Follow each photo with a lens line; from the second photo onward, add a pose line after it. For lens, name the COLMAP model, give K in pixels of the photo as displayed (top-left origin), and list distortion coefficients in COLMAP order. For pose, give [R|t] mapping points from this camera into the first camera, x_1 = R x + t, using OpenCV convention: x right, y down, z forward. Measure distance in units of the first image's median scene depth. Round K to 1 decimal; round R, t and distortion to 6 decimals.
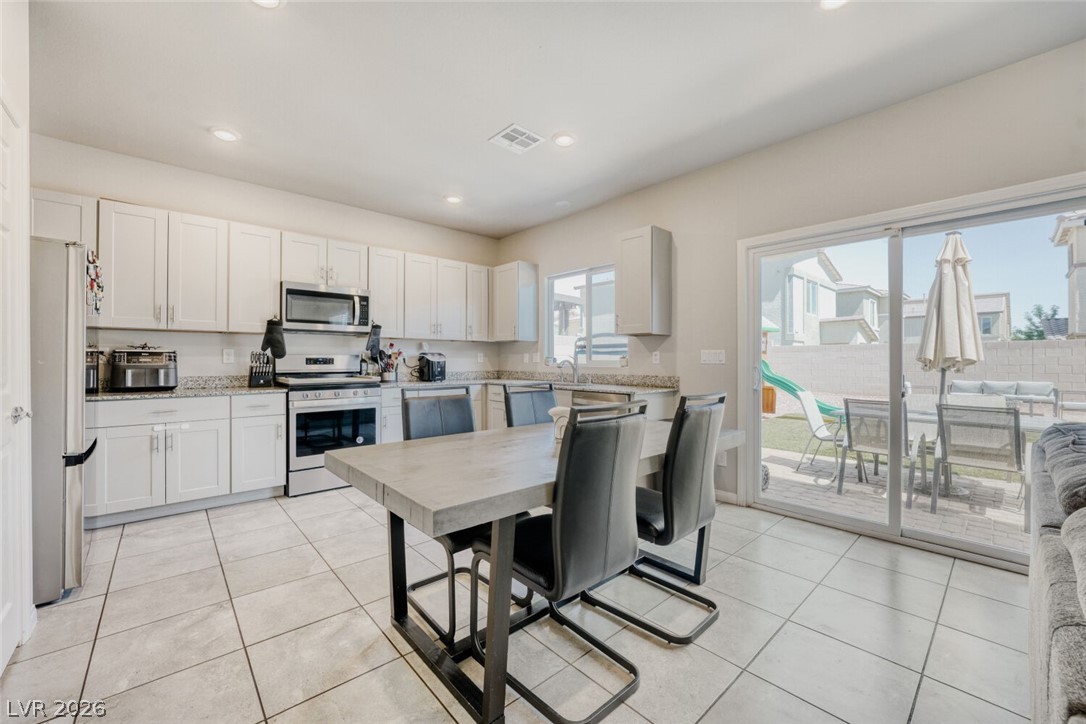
lens RADIAL K [[427.2, 0, 543.0], [0, 427.2, 362.0], [0, 0, 1]] dist [-0.050719, -0.000013]
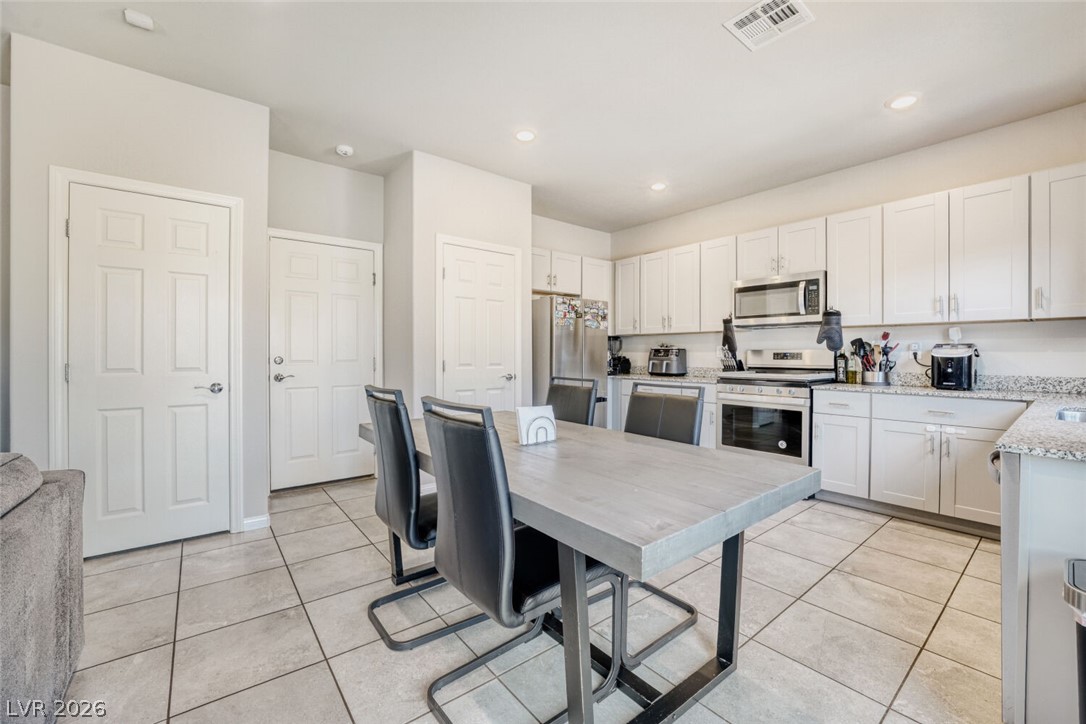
lens RADIAL K [[435.2, 0, 543.0], [0, 435.2, 362.0], [0, 0, 1]] dist [-0.001027, -0.000288]
pose [[-0.056577, 0.017967, -0.998237, 0.484729], [-0.003847, 0.999827, 0.018214, -0.004577], [0.998391, 0.004871, -0.056498, 0.521570]]
